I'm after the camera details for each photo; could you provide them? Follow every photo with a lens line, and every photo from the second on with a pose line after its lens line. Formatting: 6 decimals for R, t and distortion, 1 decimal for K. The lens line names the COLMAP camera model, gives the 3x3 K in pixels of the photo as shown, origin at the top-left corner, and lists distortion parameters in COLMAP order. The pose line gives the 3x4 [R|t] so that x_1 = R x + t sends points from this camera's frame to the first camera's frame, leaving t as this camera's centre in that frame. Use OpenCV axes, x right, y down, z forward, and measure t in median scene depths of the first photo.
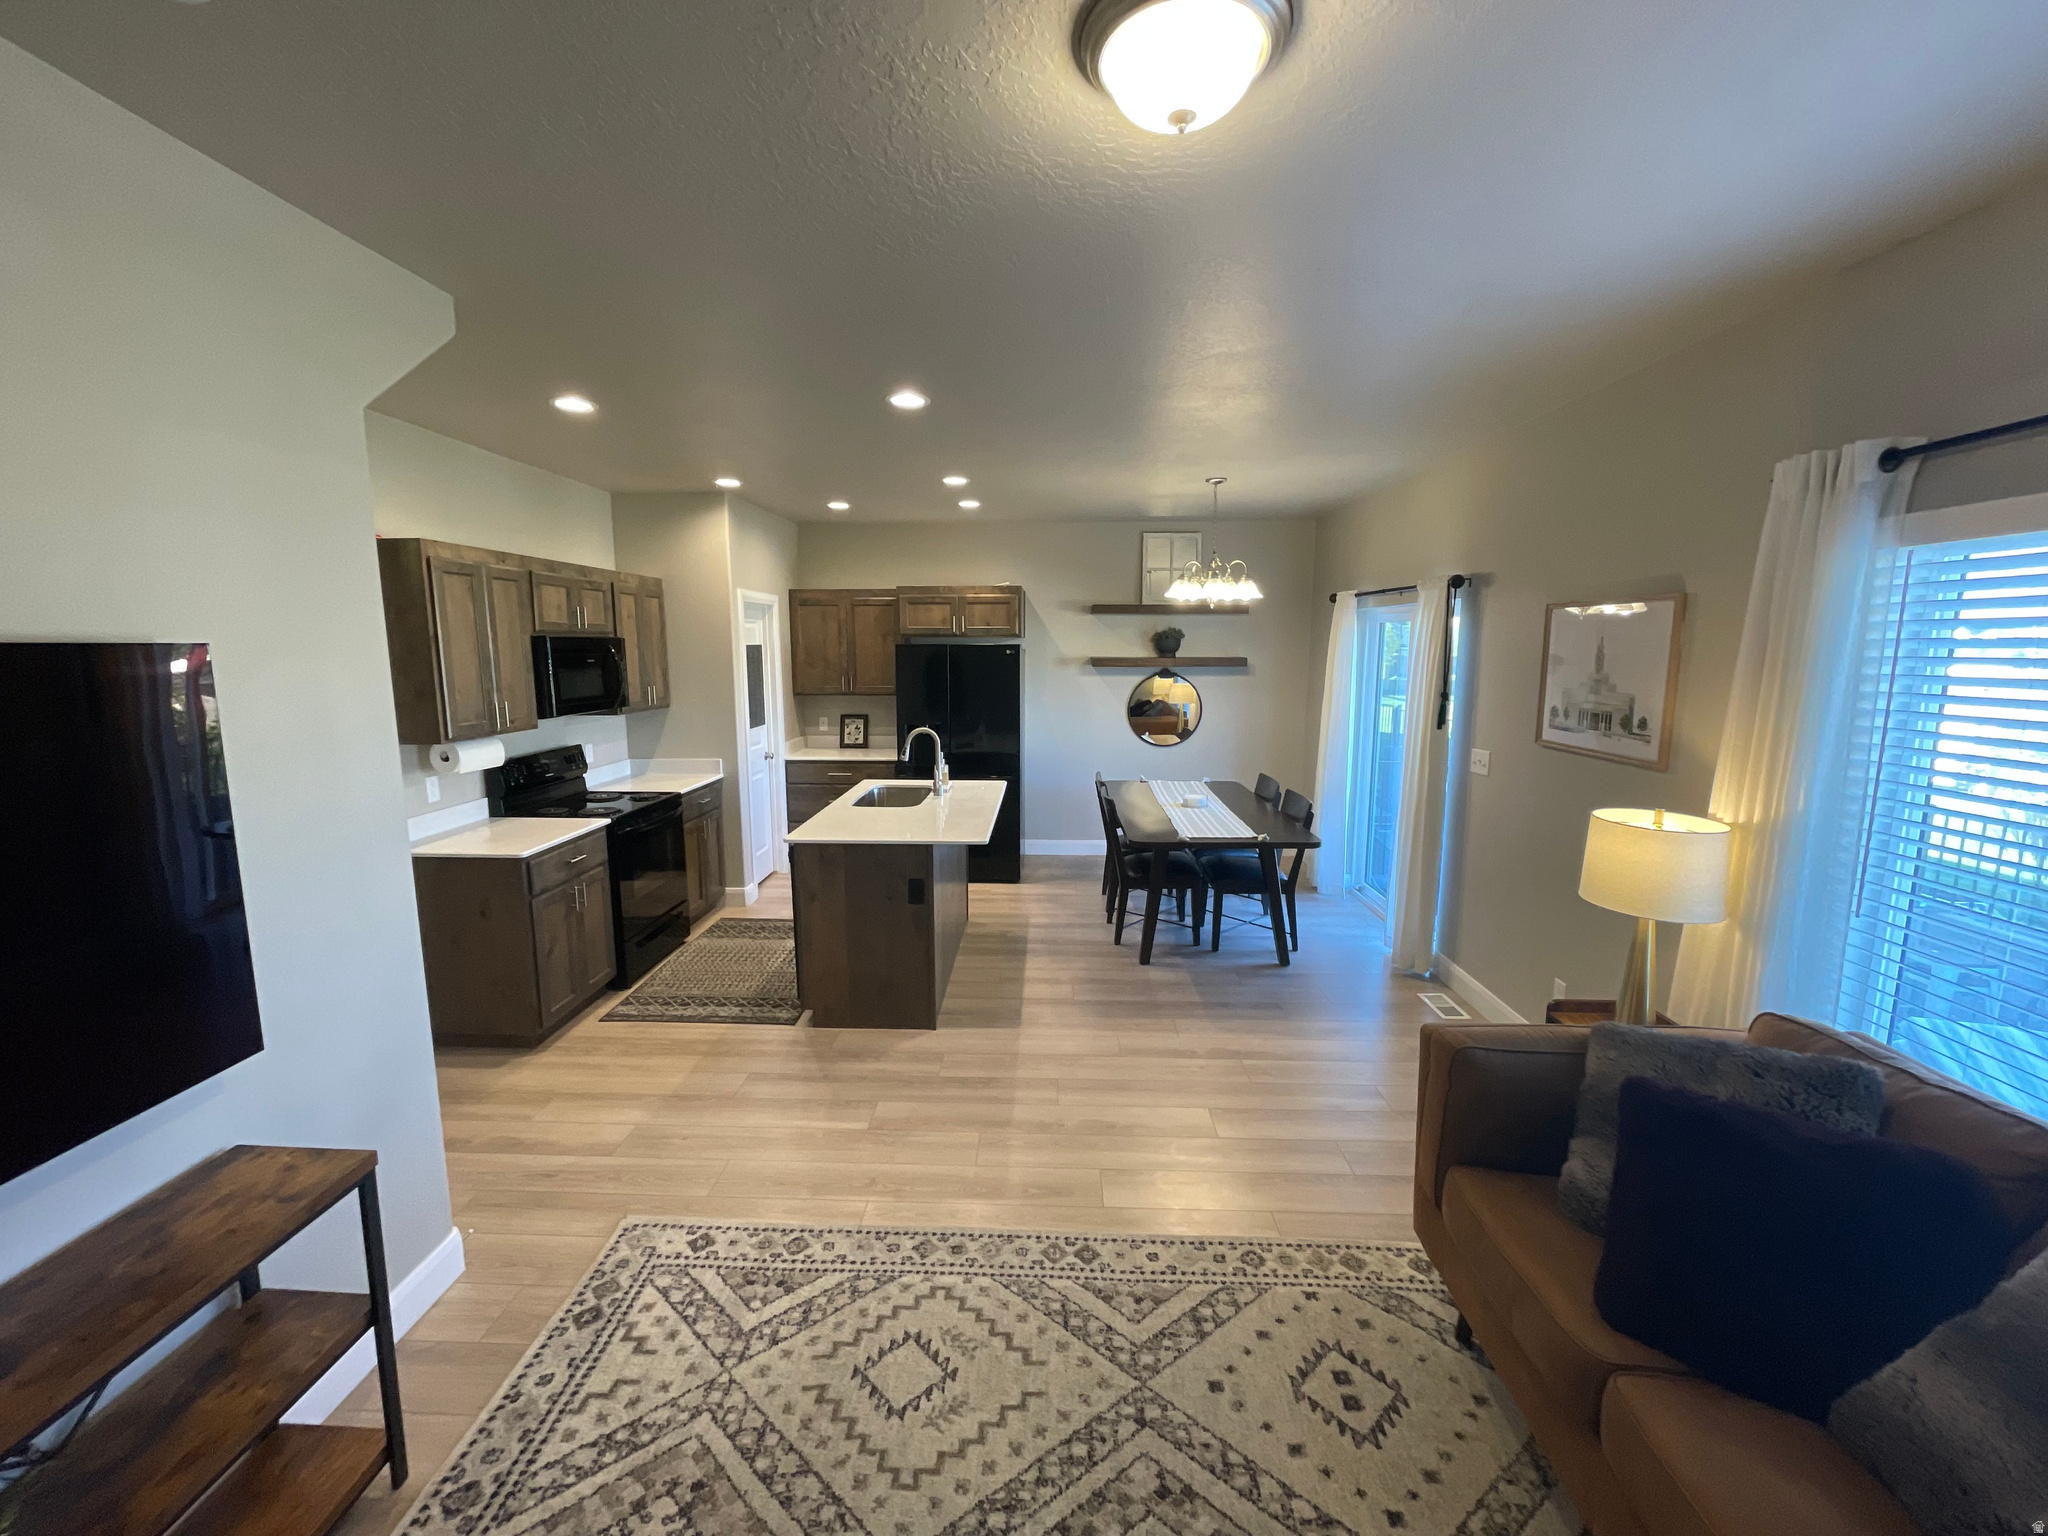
lens RADIAL K [[824.7, 0, 1019.1], [0, 824.7, 763.8], [0, 0, 1]] dist [-0.002416, -0.000069]
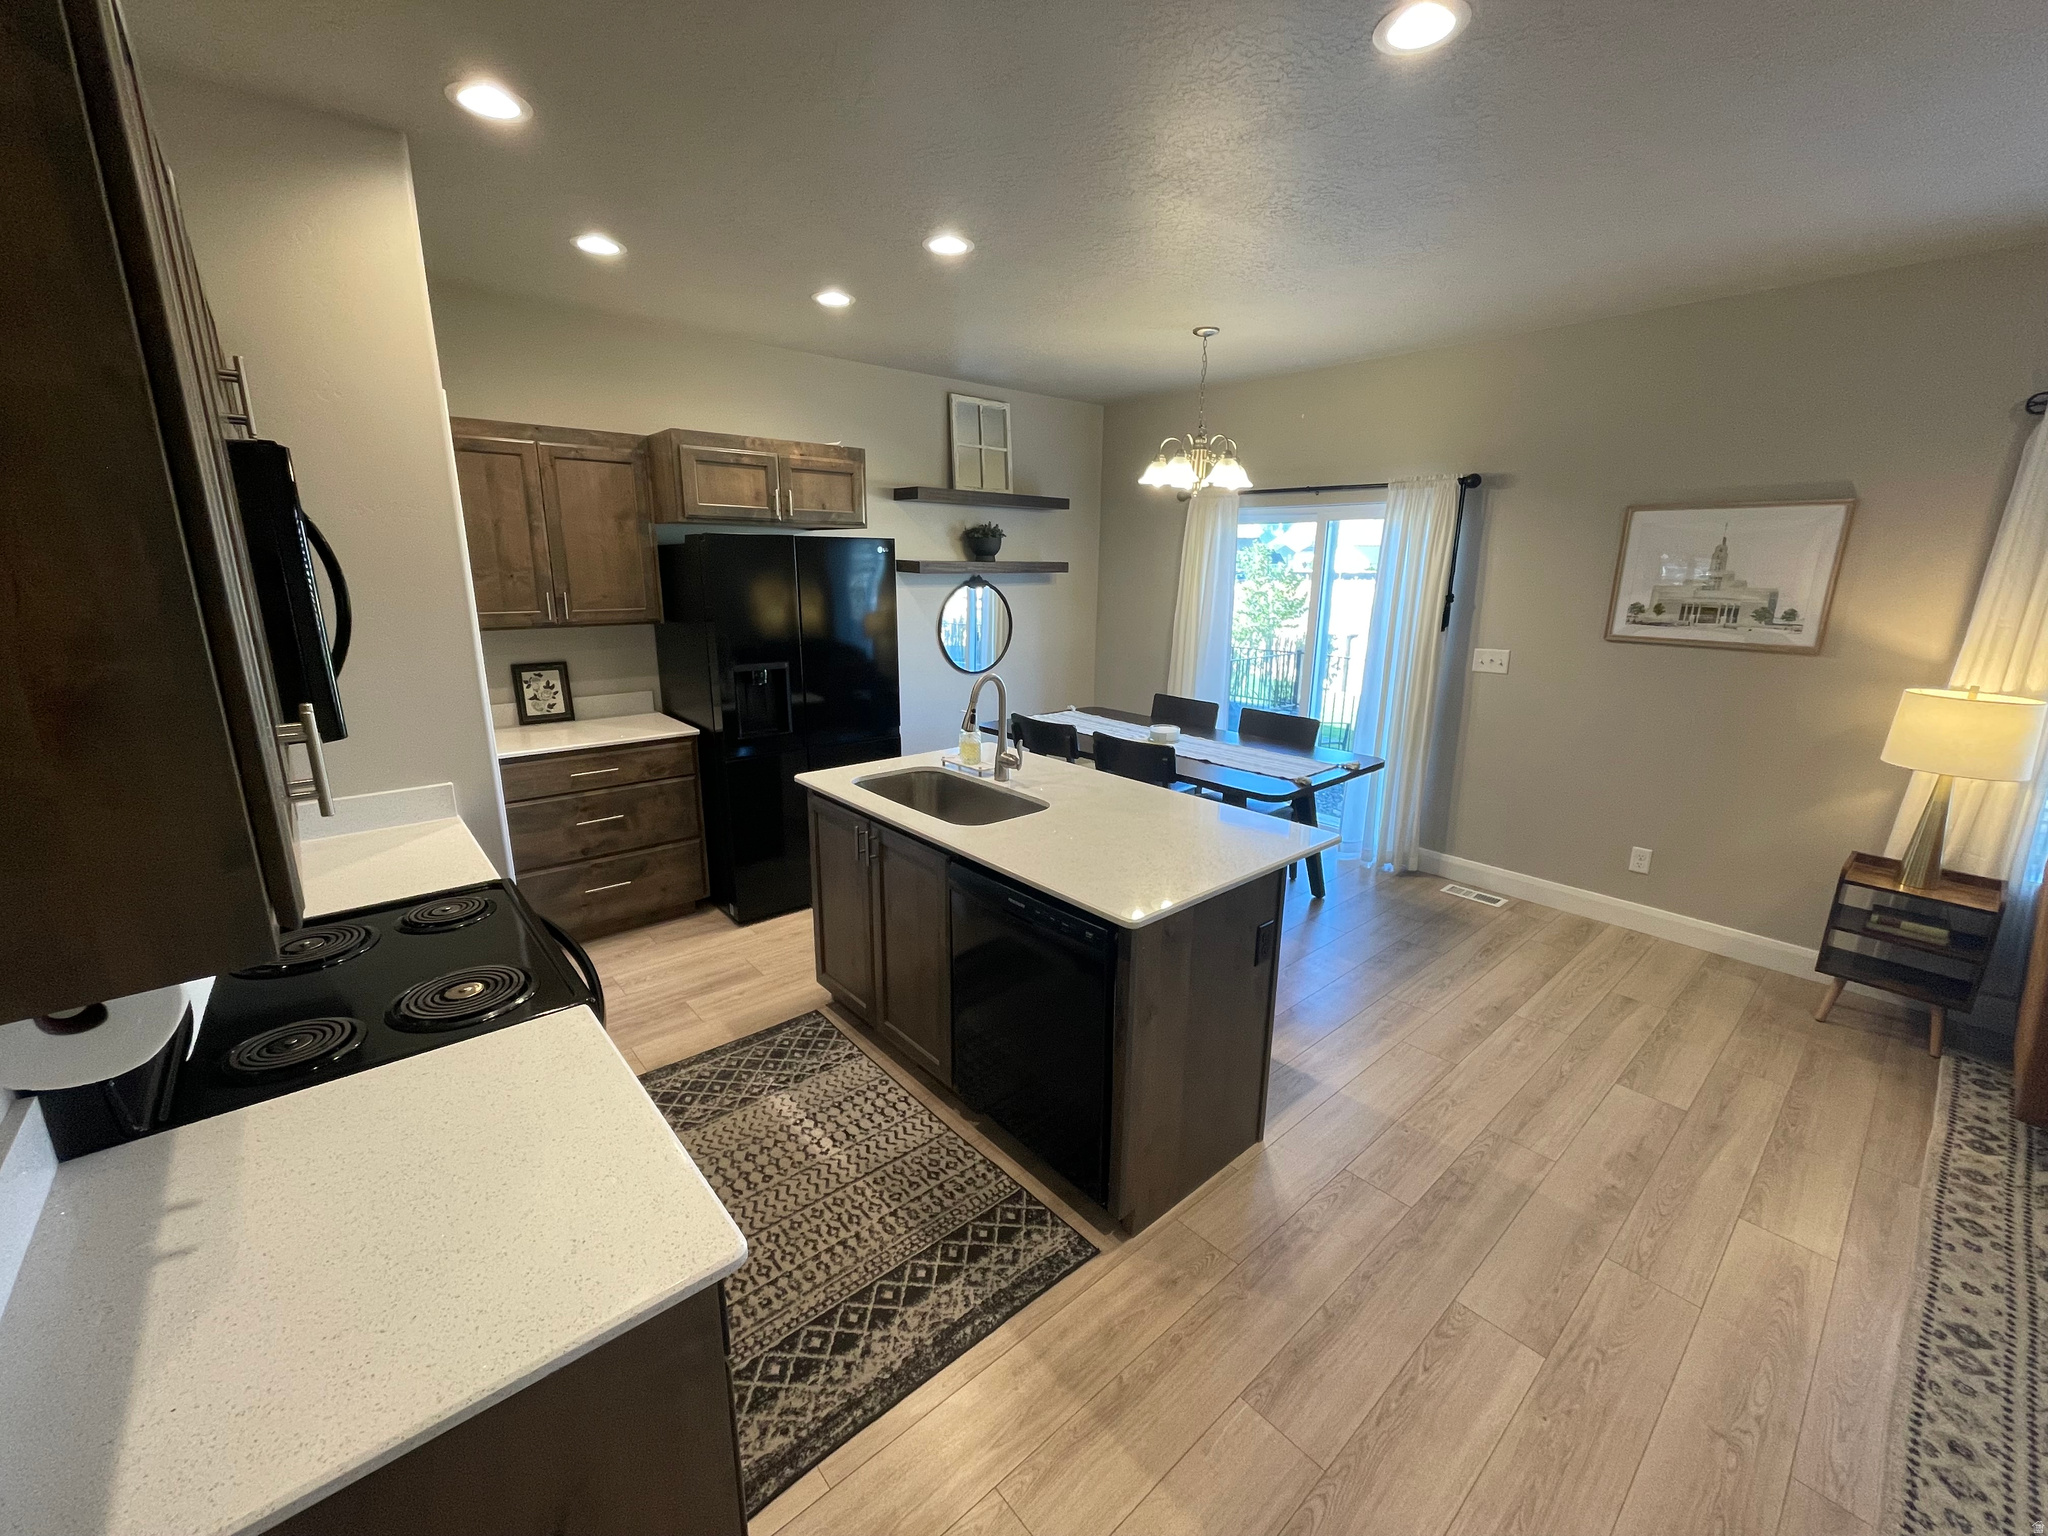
lens RADIAL K [[824.7, 0, 1019.1], [0, 824.7, 763.8], [0, 0, 1]] dist [-0.002416, -0.000069]
pose [[0.729414, -0.156202, 0.666001, -0.623884], [0.087823, 0.986907, 0.135282, -0.070771], [-0.678412, -0.040186, 0.733582, 0.668545]]
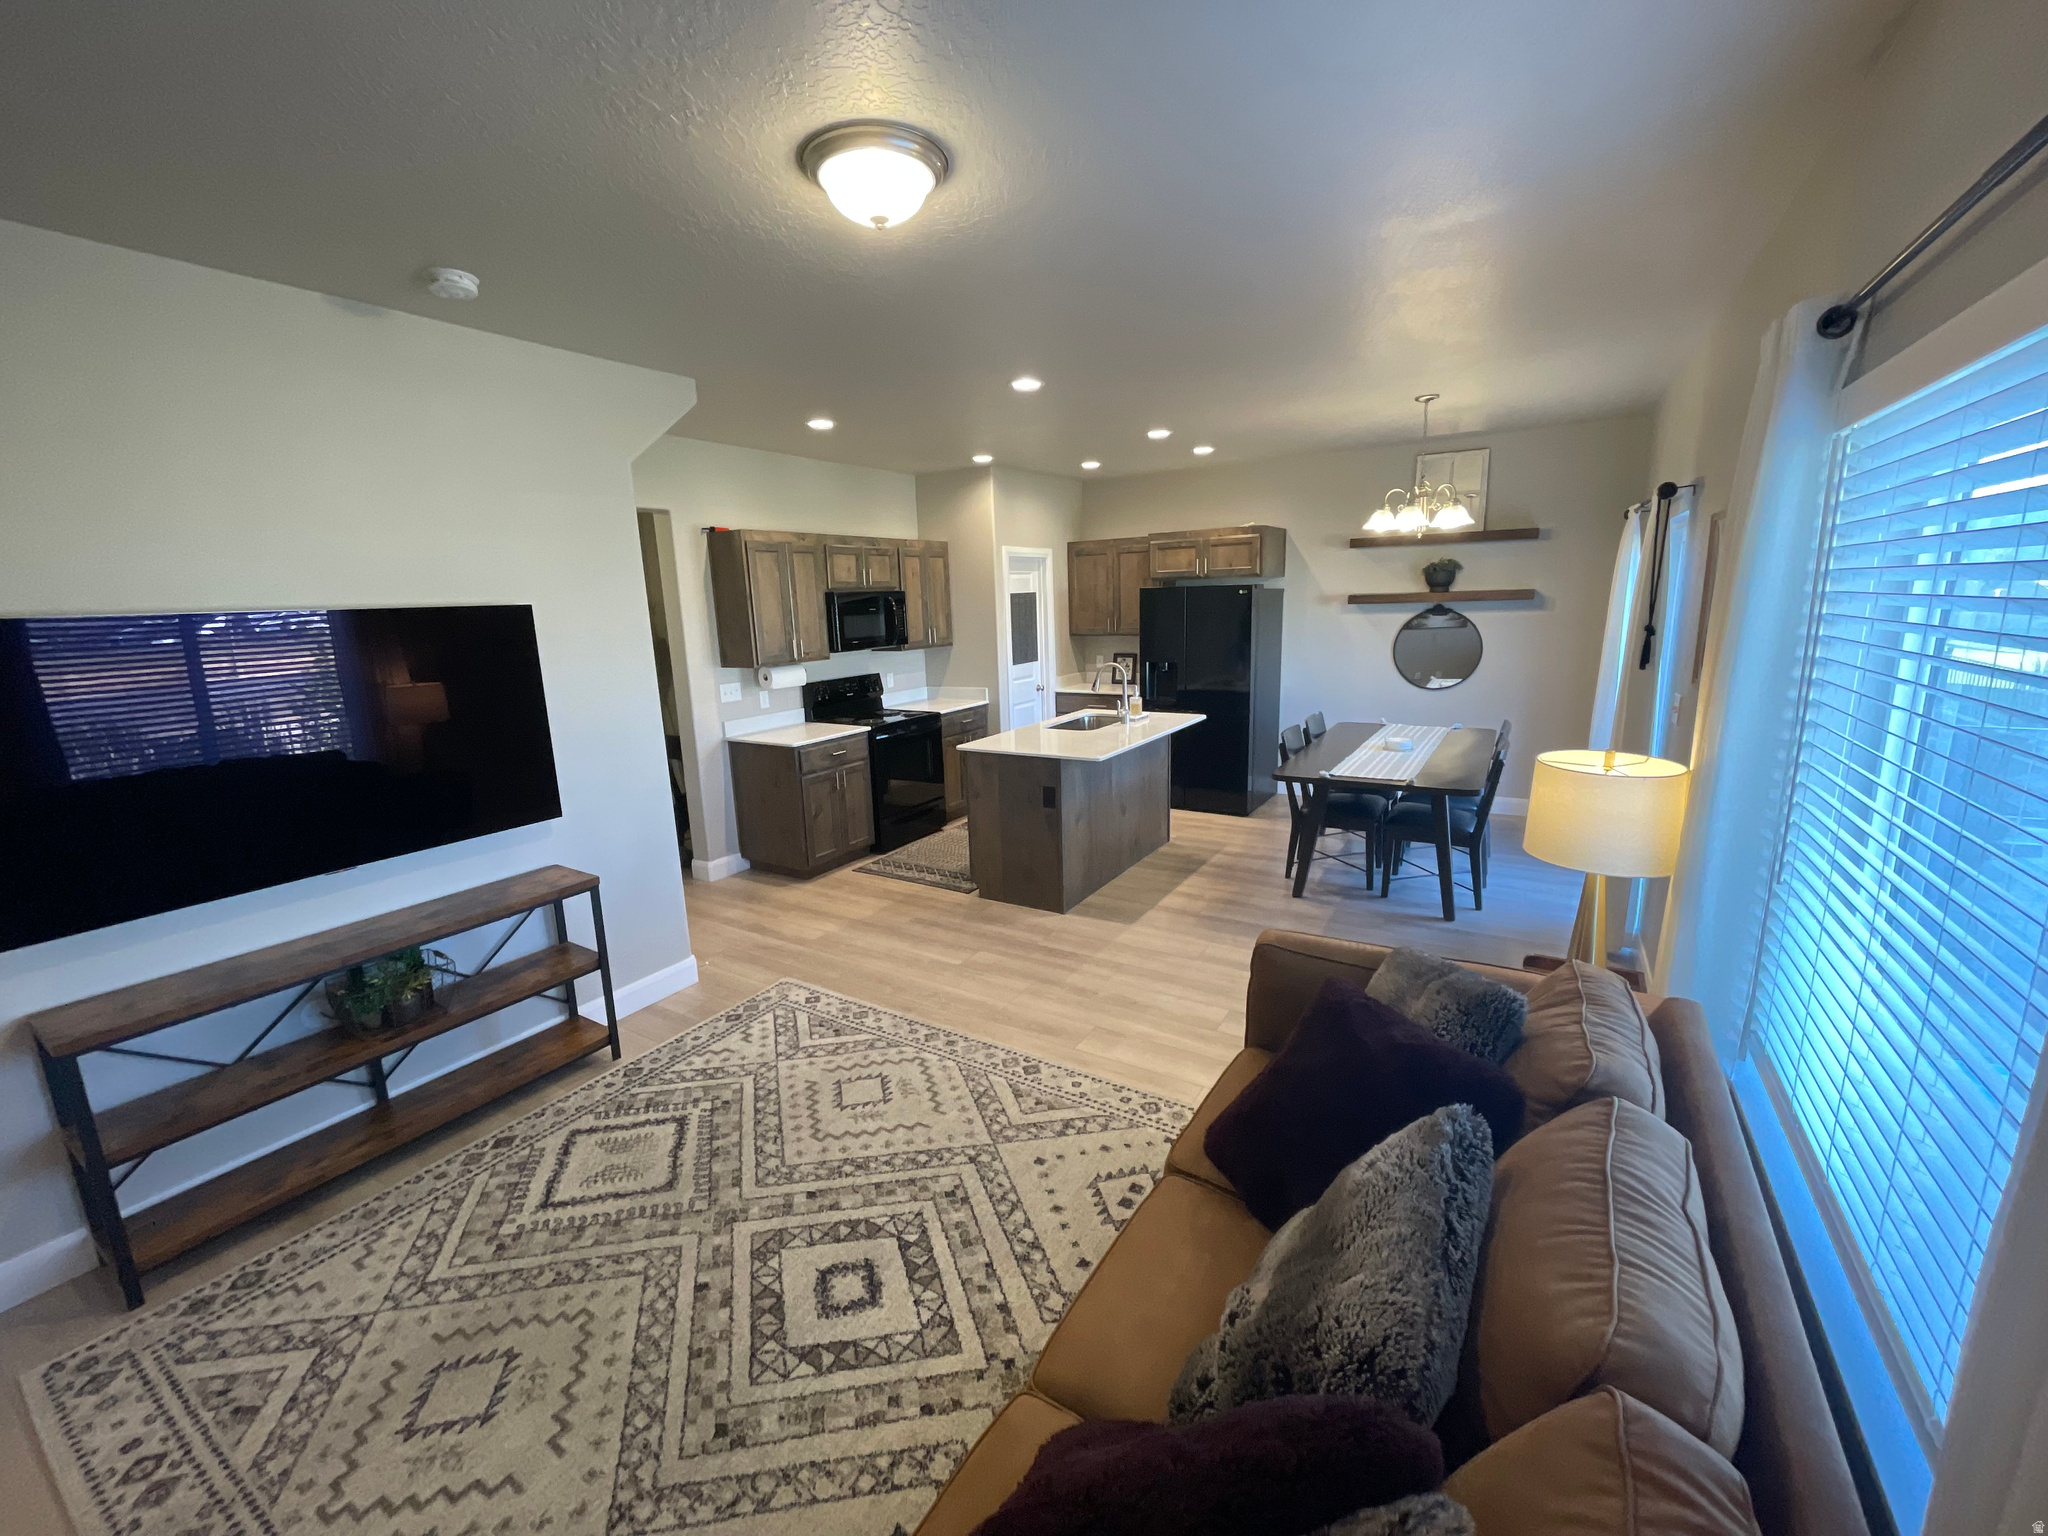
lens RADIAL K [[824.7, 0, 1019.1], [0, 824.7, 763.8], [0, 0, 1]] dist [-0.002416, -0.000069]
pose [[0.867453, 0.070262, -0.492533, 0.417406], [-0.037783, 0.996422, 0.075600, 0.016524], [0.496082, -0.046970, 0.867004, -0.060879]]
